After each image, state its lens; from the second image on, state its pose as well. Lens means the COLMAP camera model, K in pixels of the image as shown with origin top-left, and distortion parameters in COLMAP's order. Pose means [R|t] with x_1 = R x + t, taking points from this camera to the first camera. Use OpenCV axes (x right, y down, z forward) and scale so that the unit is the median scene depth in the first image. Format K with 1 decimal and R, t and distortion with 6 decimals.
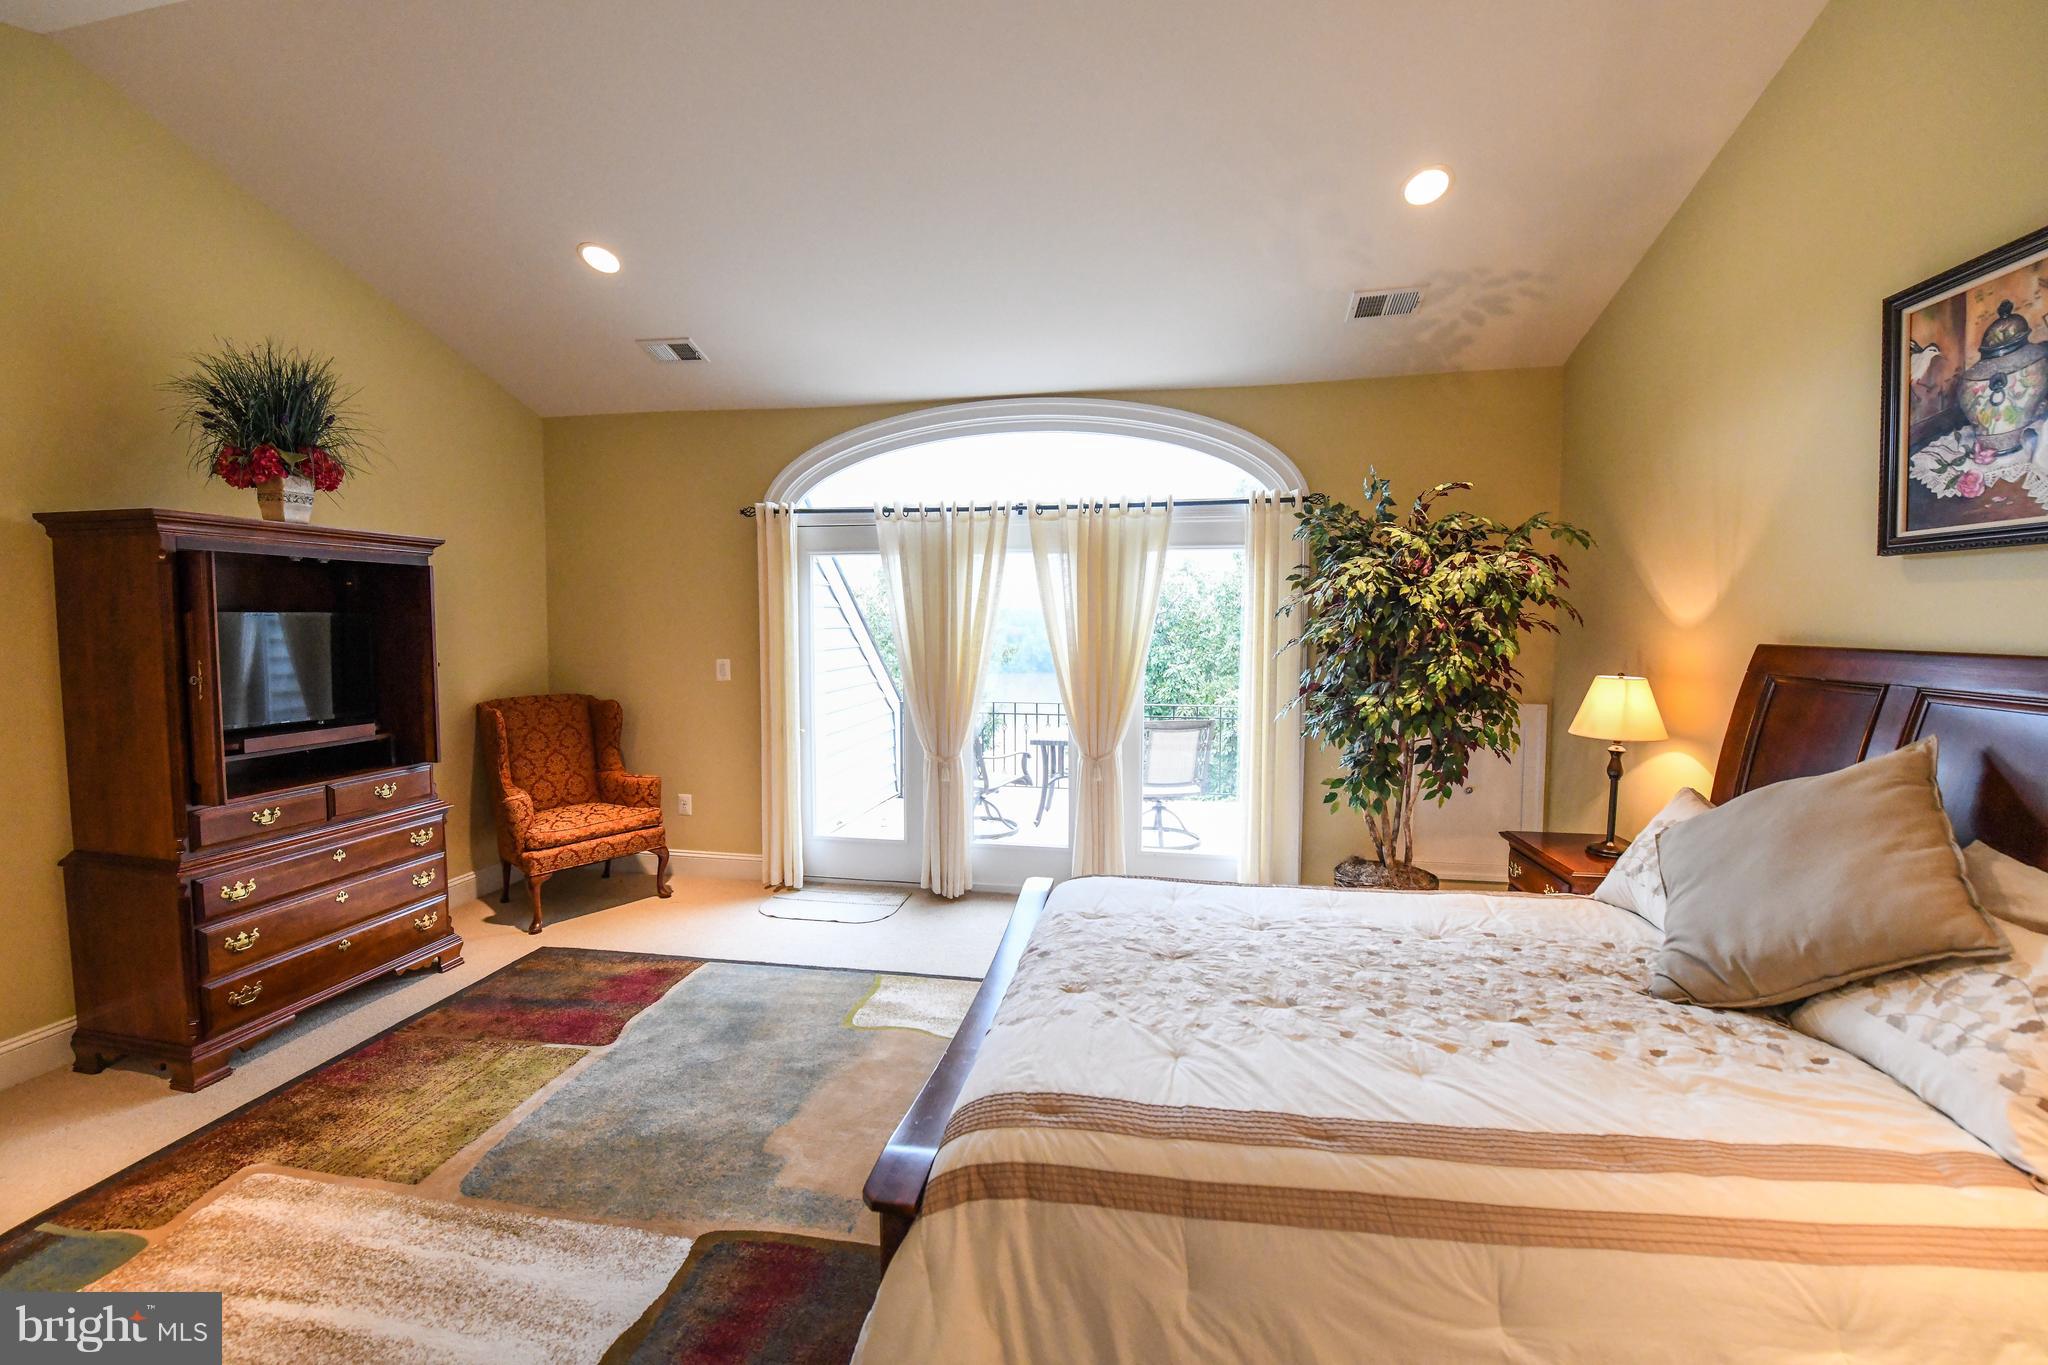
lens RADIAL K [[812.4, 0, 1020.7], [0, 812.4, 670.5], [0, 0, 1]] dist [-0.018302, -0.001358]
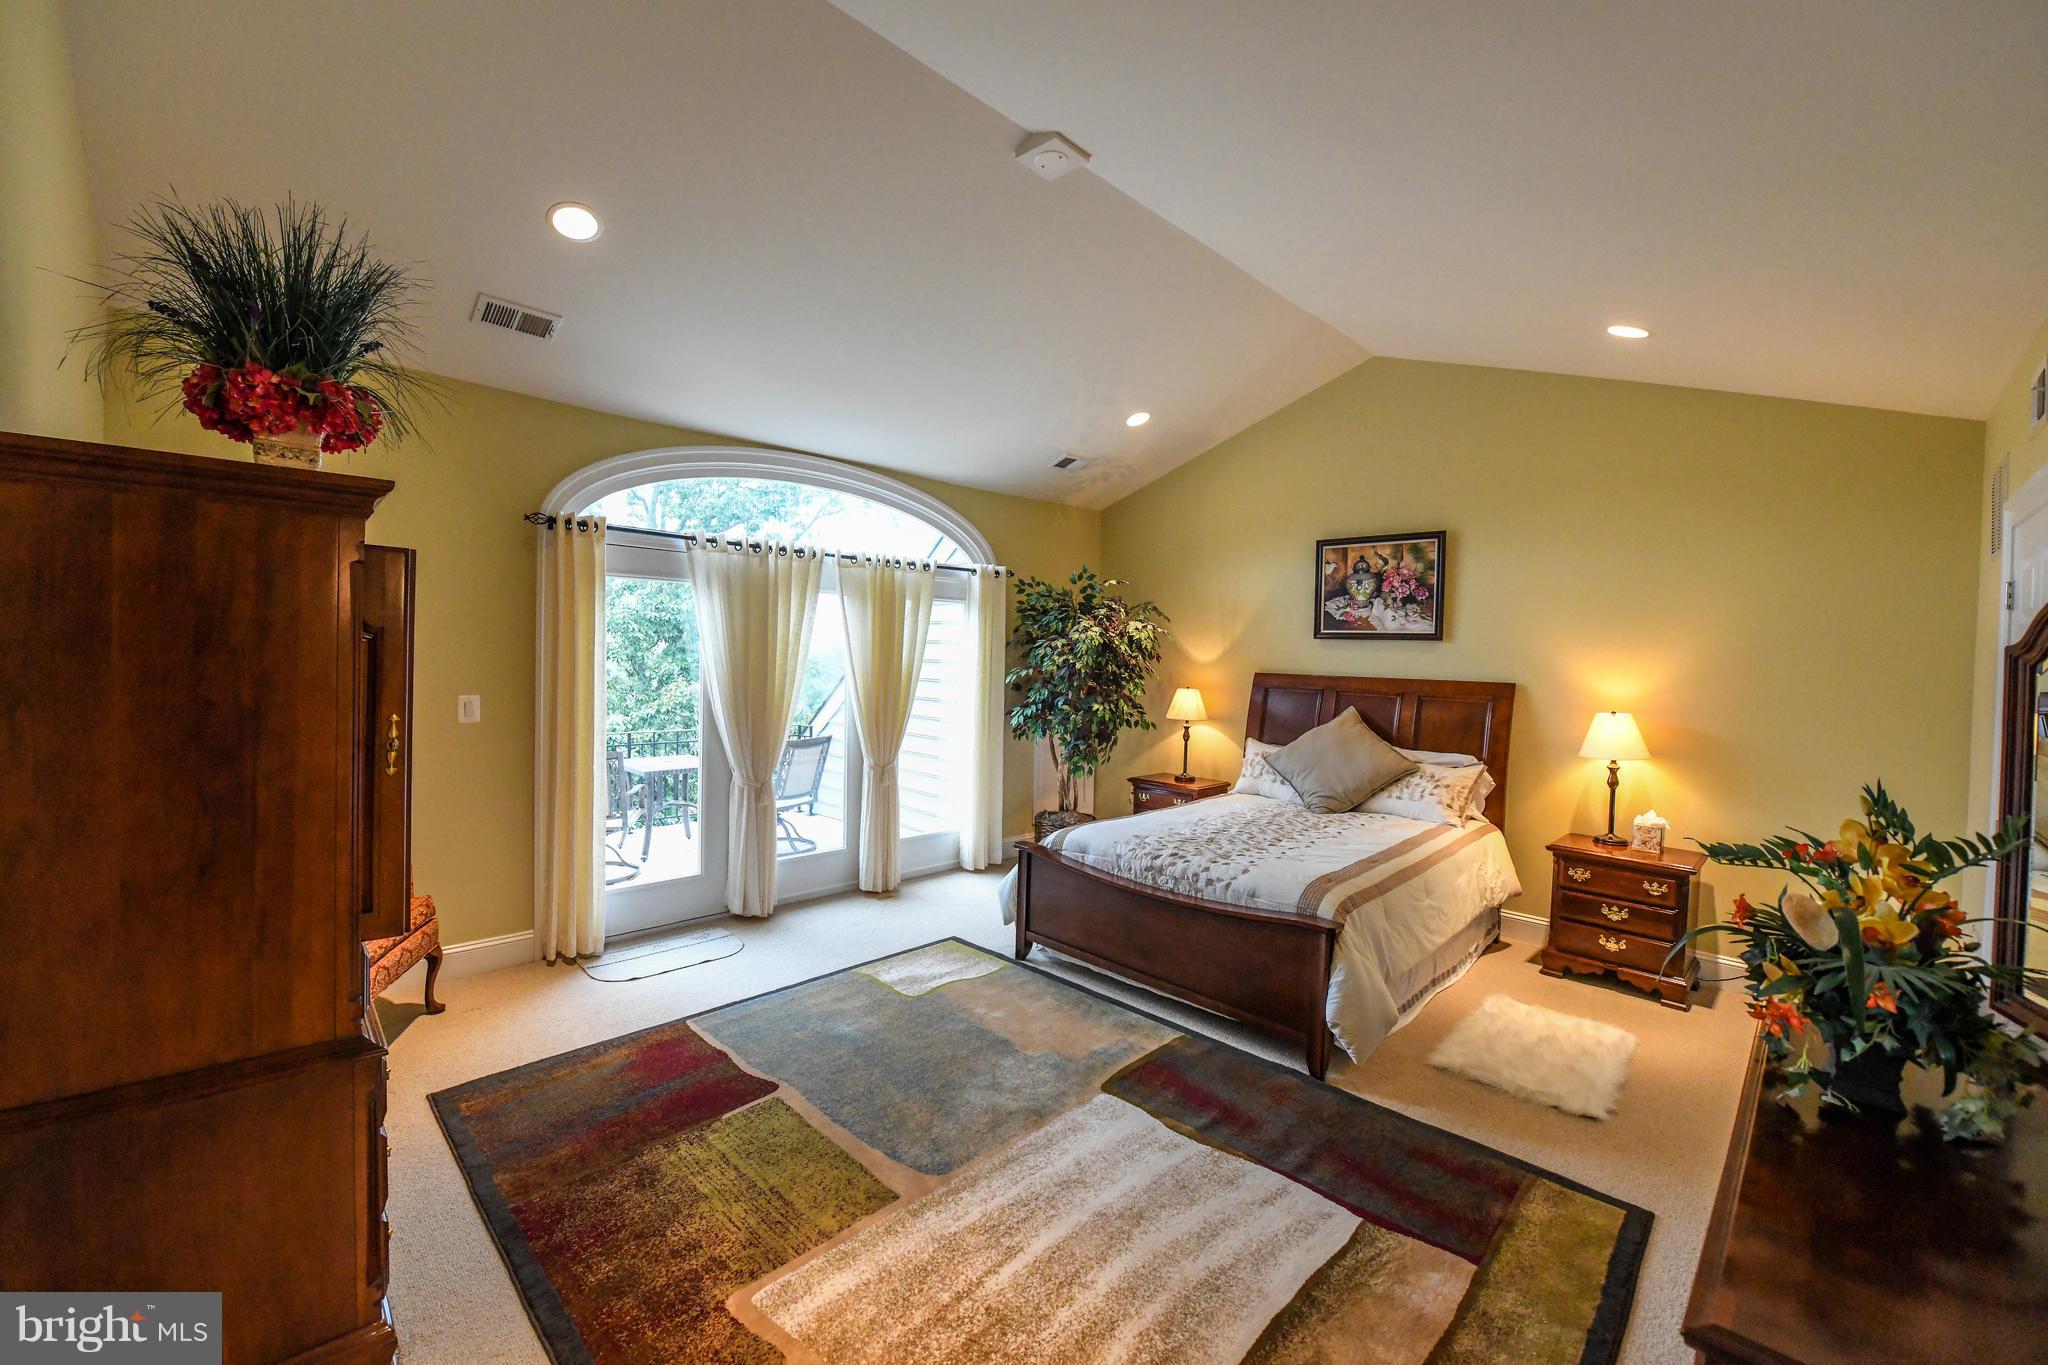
lens RADIAL K [[812.4, 0, 1017.6], [0, 812.4, 673.8], [0, 0, 1]] dist [-0.018302, -0.001358]
pose [[0.581846, -0.006833, 0.813270, -1.075012], [0.026380, 0.999597, -0.010476, -0.019115], [-0.812871, 0.027550, 0.581792, 0.169349]]
